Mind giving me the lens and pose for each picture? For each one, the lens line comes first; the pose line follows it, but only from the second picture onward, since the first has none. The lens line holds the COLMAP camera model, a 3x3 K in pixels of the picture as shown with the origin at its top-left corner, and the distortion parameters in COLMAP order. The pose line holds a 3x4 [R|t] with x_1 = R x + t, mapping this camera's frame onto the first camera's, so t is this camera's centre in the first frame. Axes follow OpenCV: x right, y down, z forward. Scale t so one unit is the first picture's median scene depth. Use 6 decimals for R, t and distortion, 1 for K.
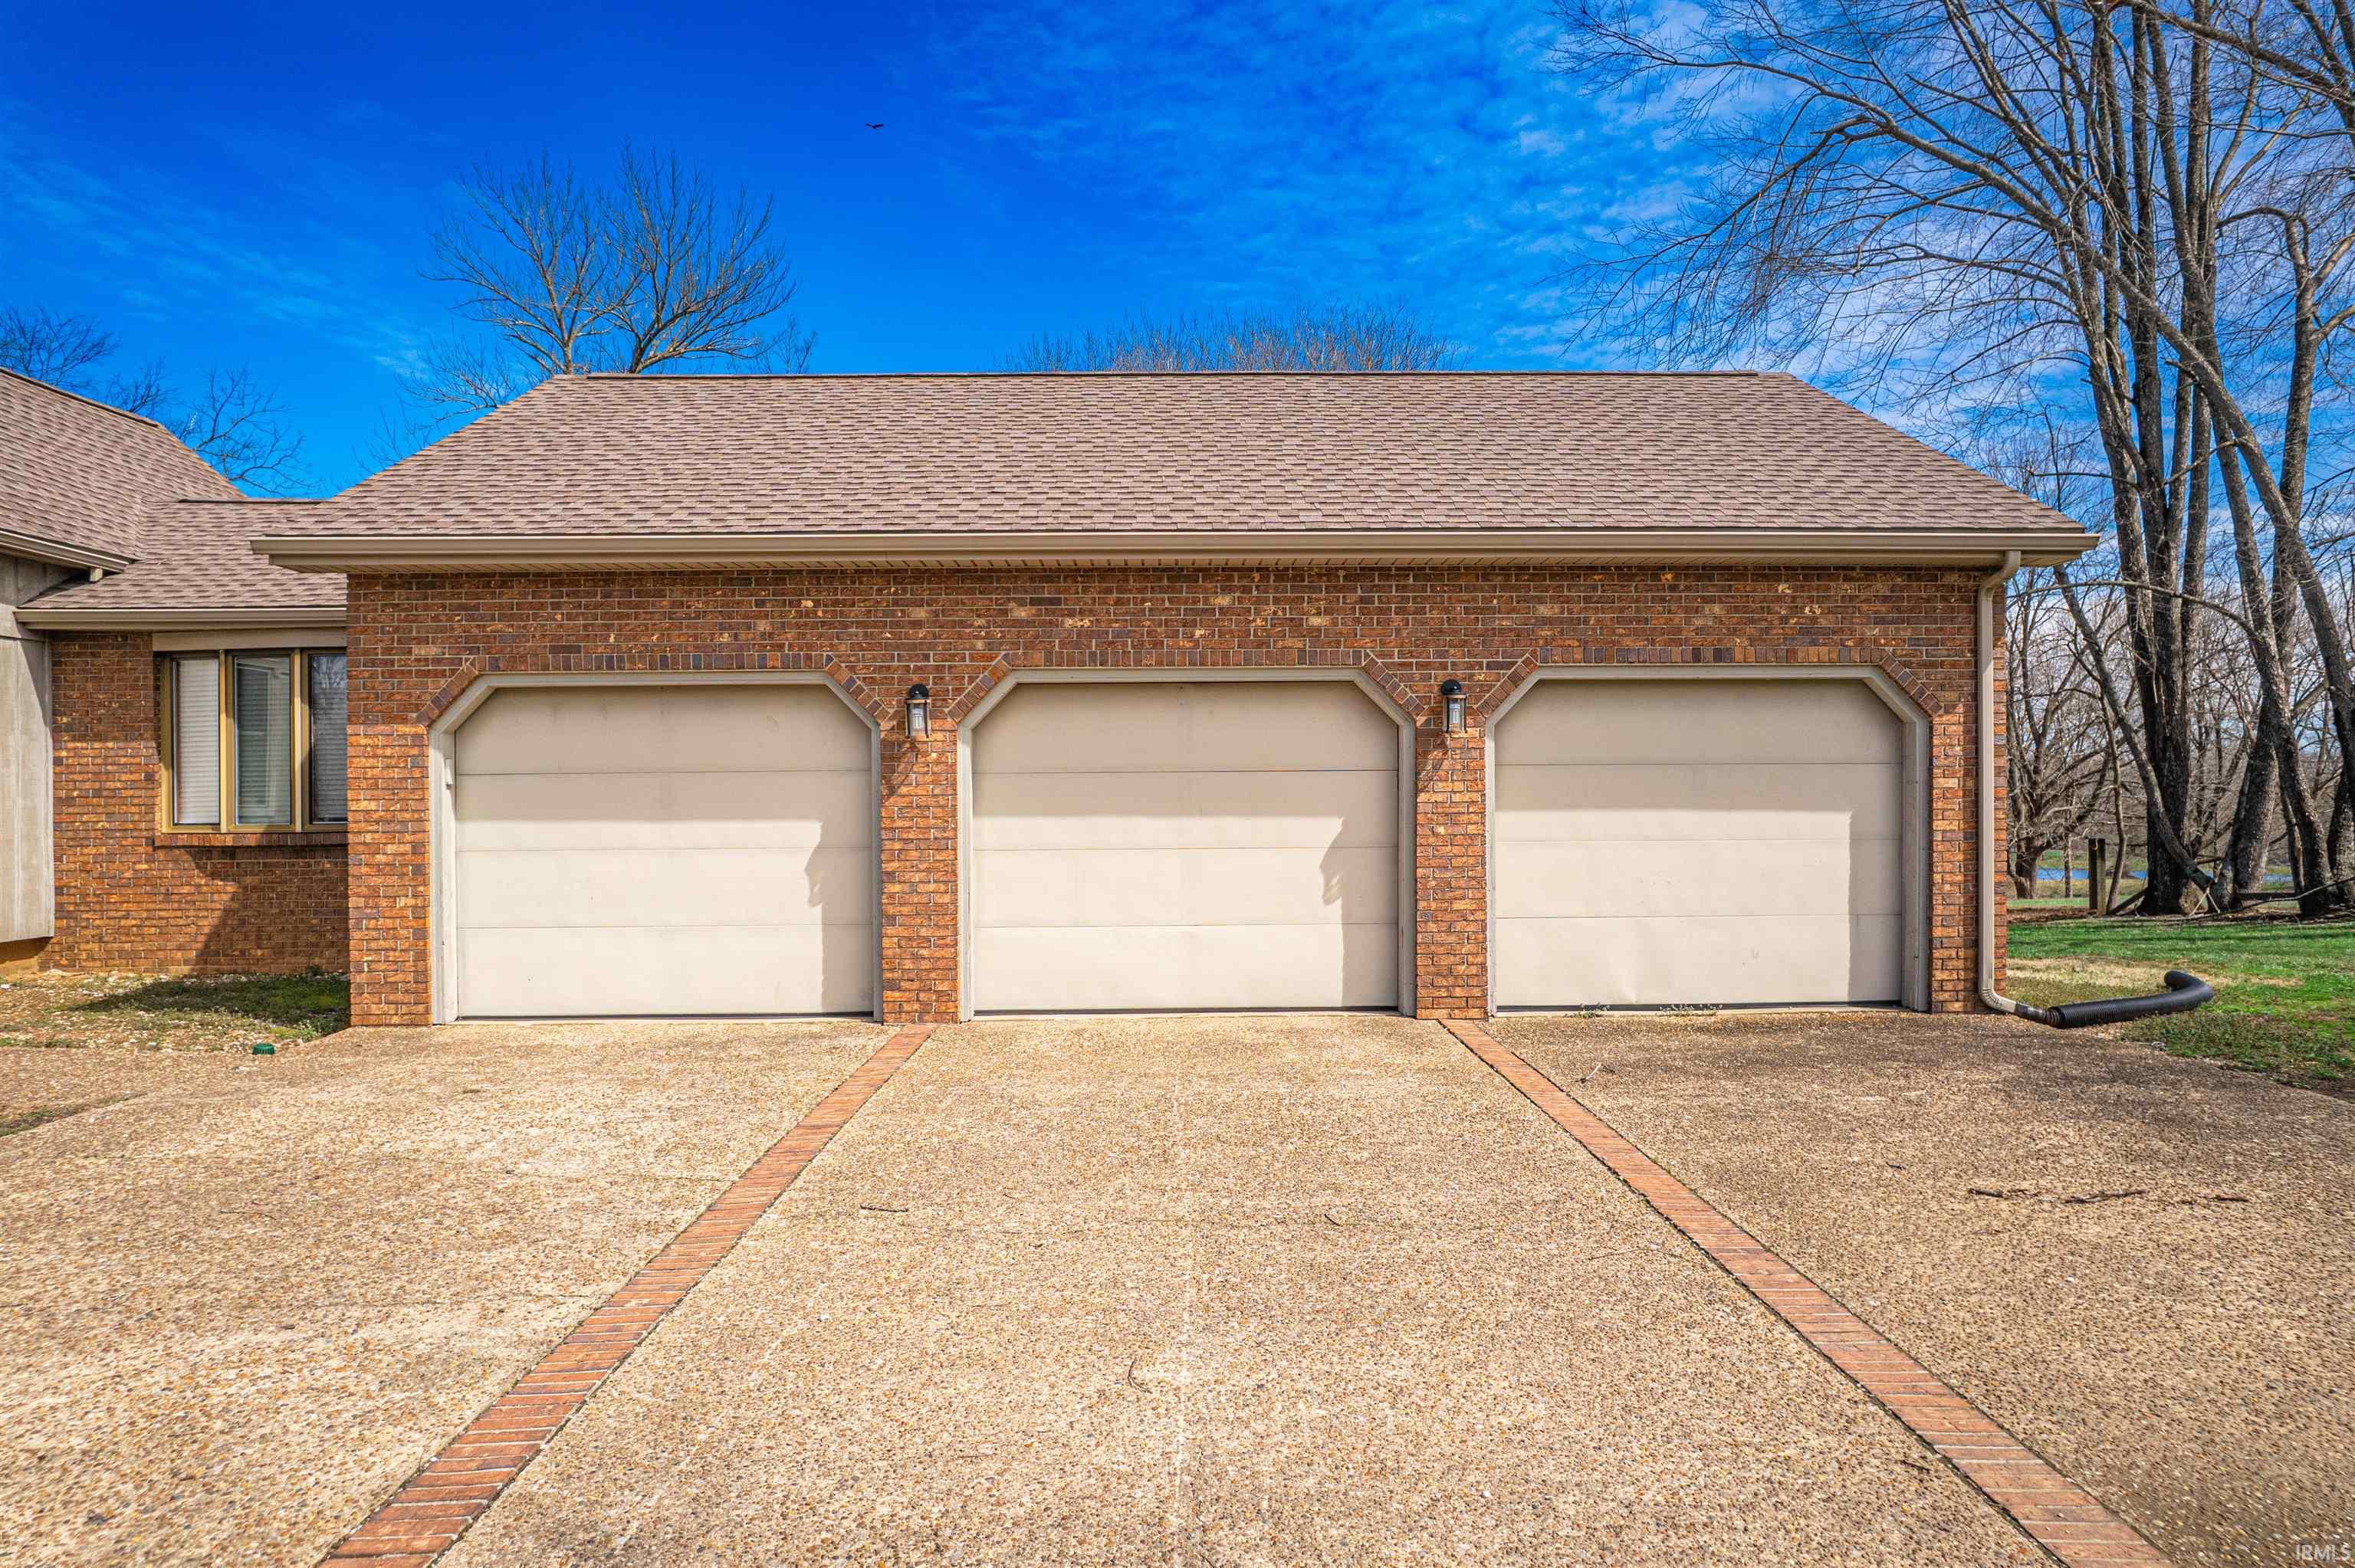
lens RADIAL K [[1476.9, 0, 1177.5], [0, 1476.9, 784.0], [0, 0, 1]] dist [-0.034086, 0.001059]
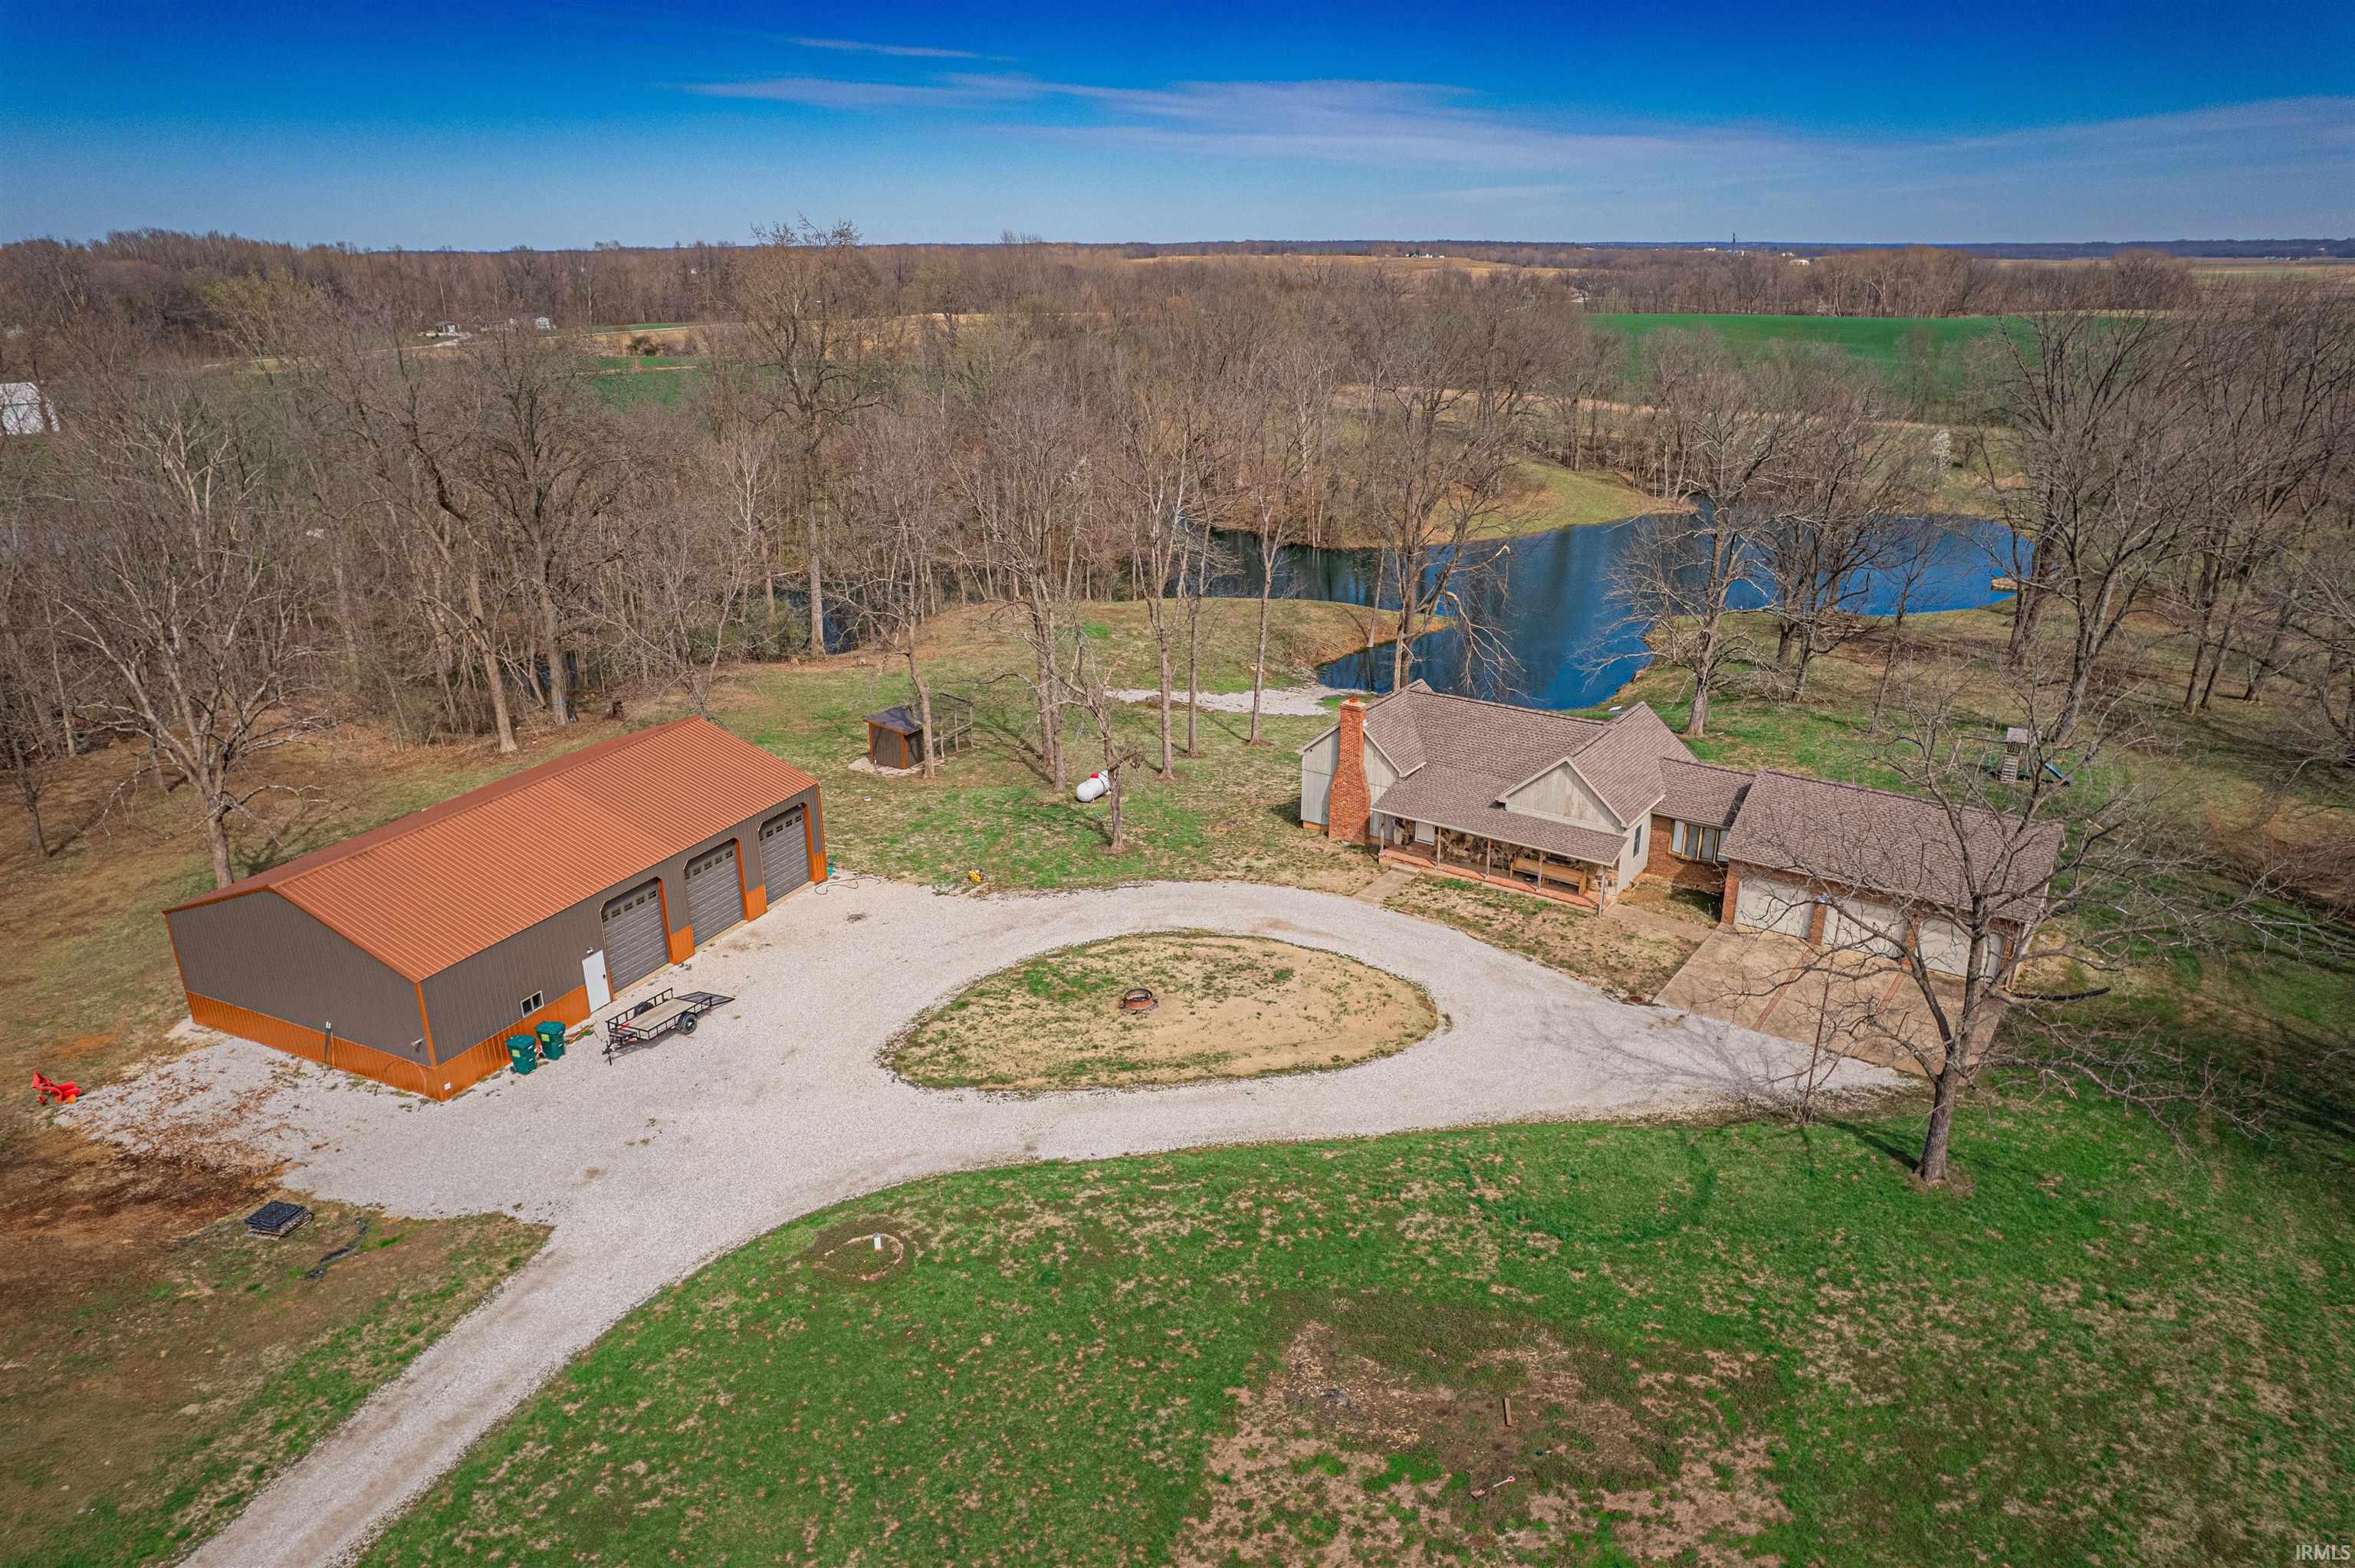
lens RADIAL K [[1550.6, 0, 1177.5], [0, 1550.6, 784.0], [0, 0, 1]] dist [-0.039221, -0.001486]
pose [[0.806719, 0.202759, -0.555062, 0.835601], [0.006068, 0.936402, 0.350878, -2.061636], [0.590904, -0.286428, 0.754183, -3.938375]]
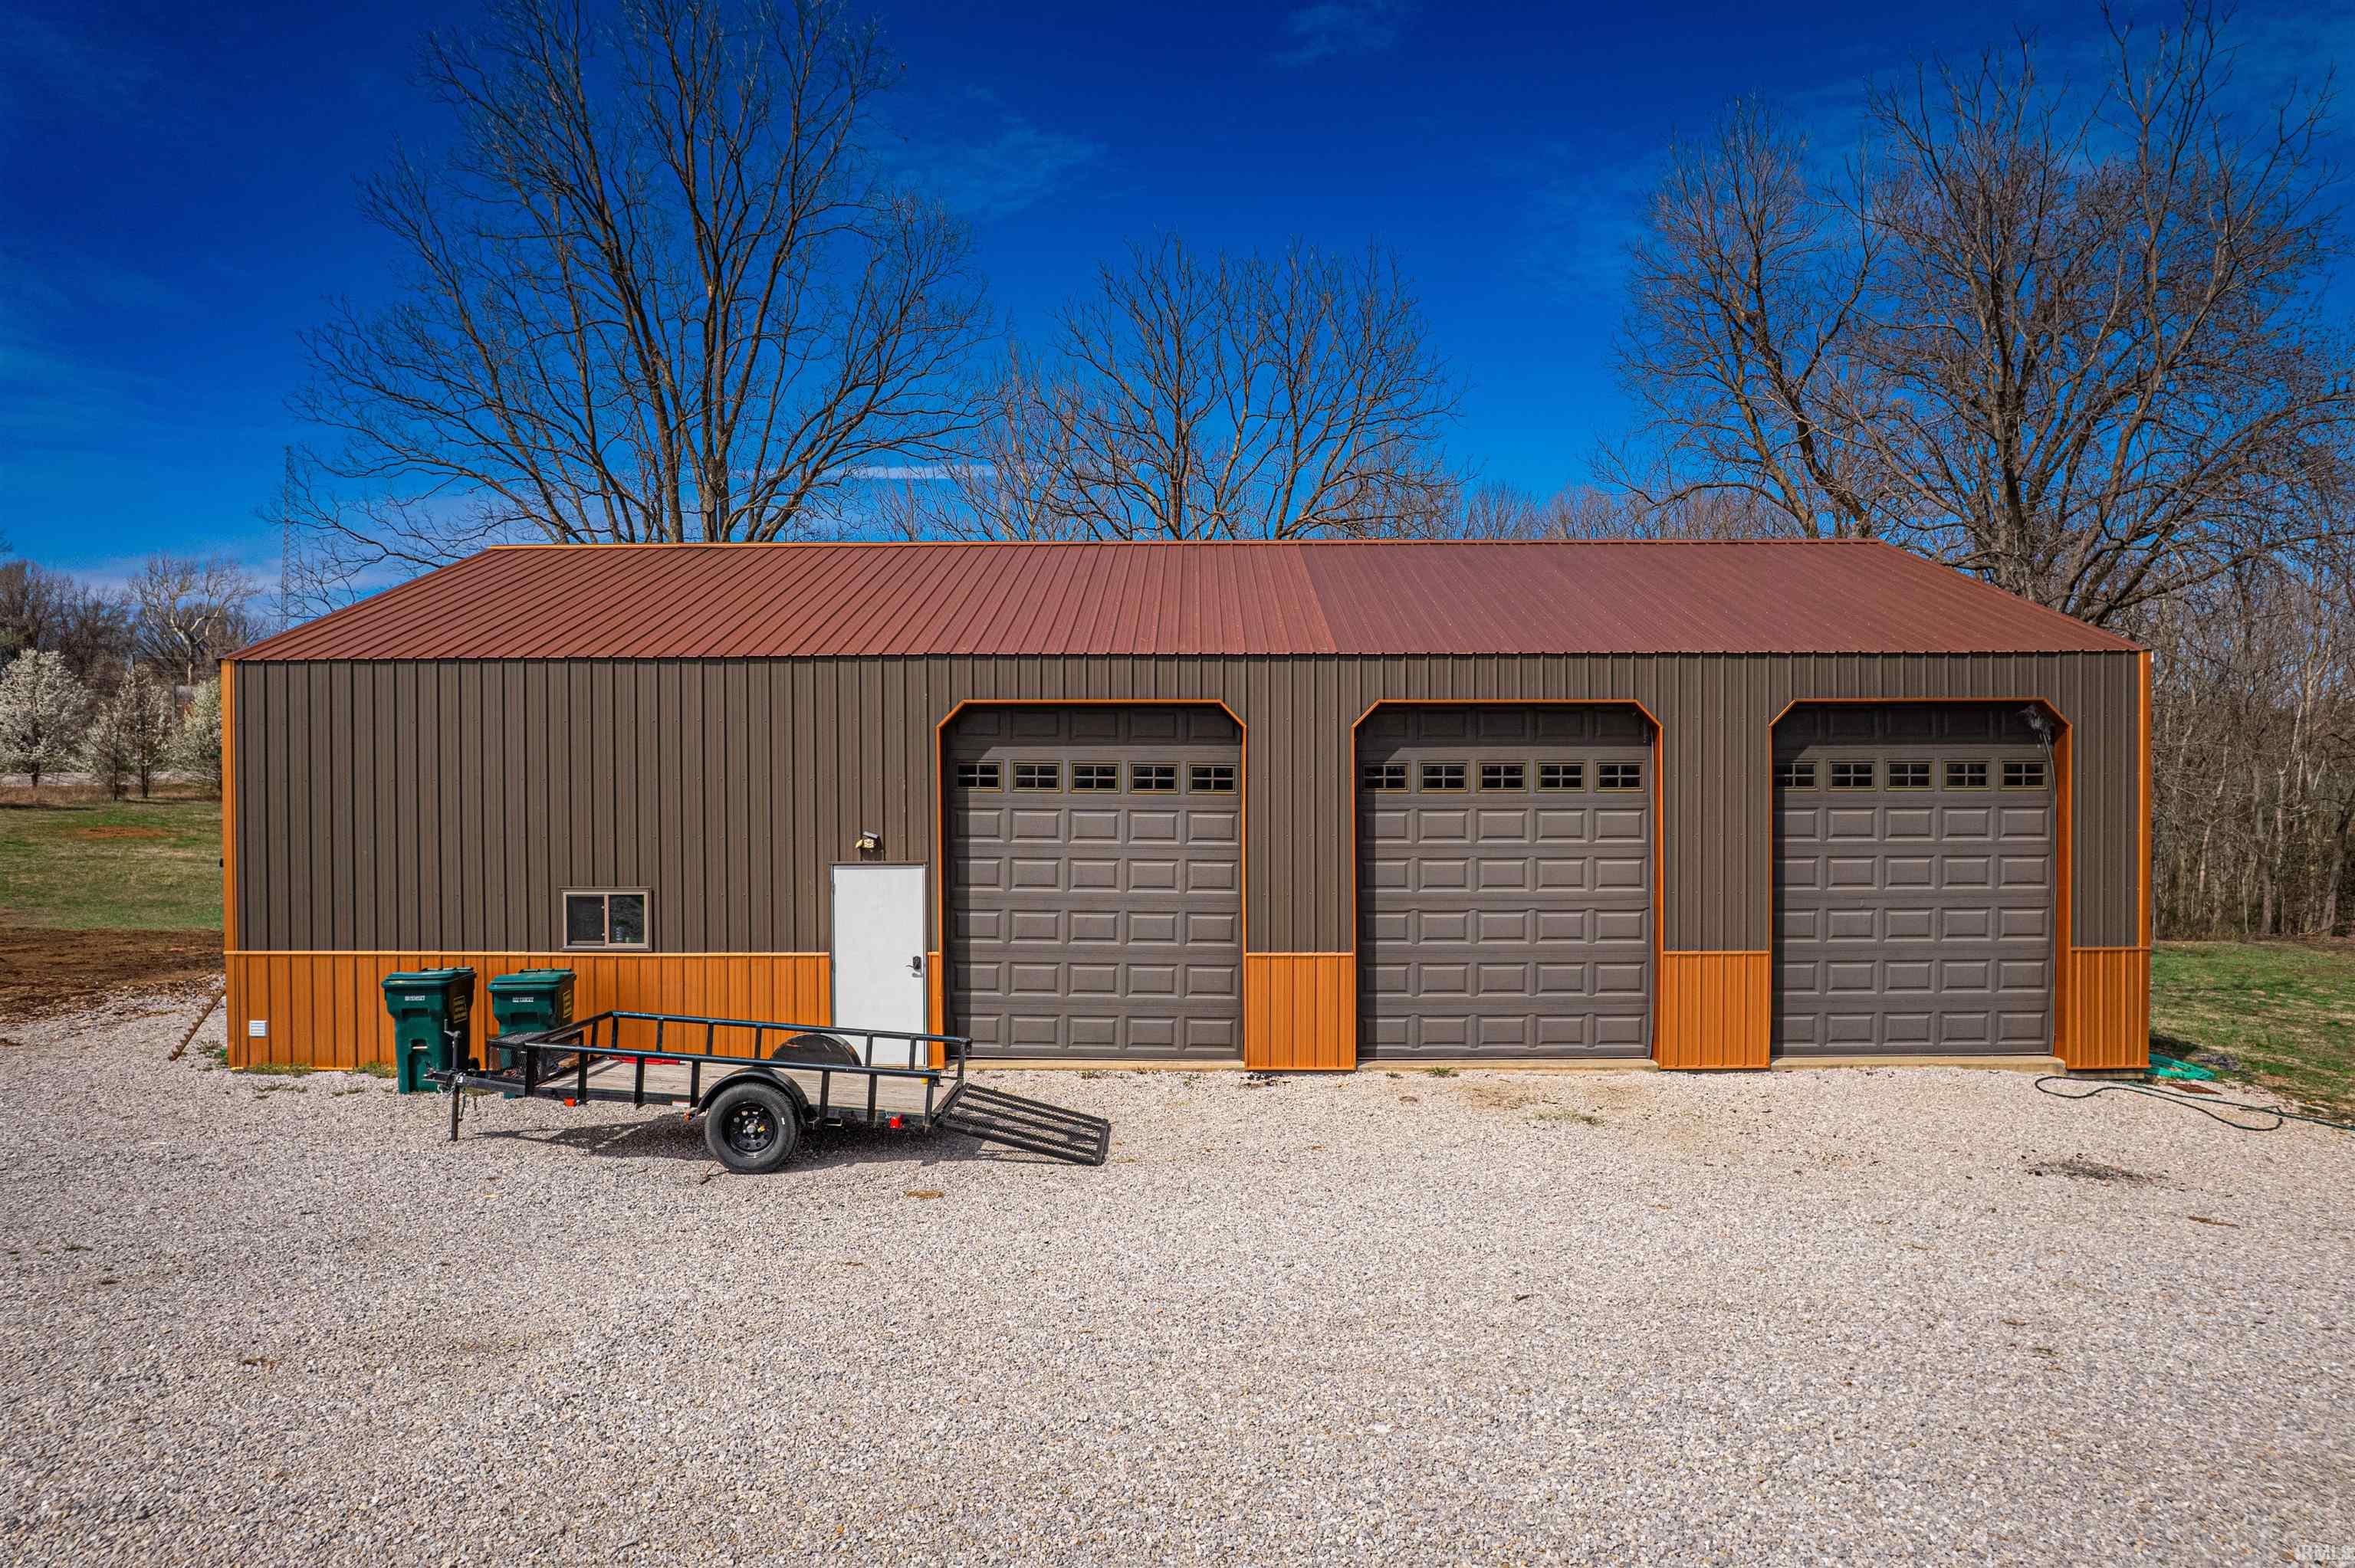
lens RADIAL K [[1537.0, 0, 1177.5], [0, 1537.0, 784.0], [0, 0, 1]] dist [-0.044776, 0.000569]
pose [[-0.202439, 0.032601, -0.978752, -1.671376], [0.011966, 0.999453, 0.030815, -0.163320], [0.979222, -0.005473, -0.202718, -1.225561]]
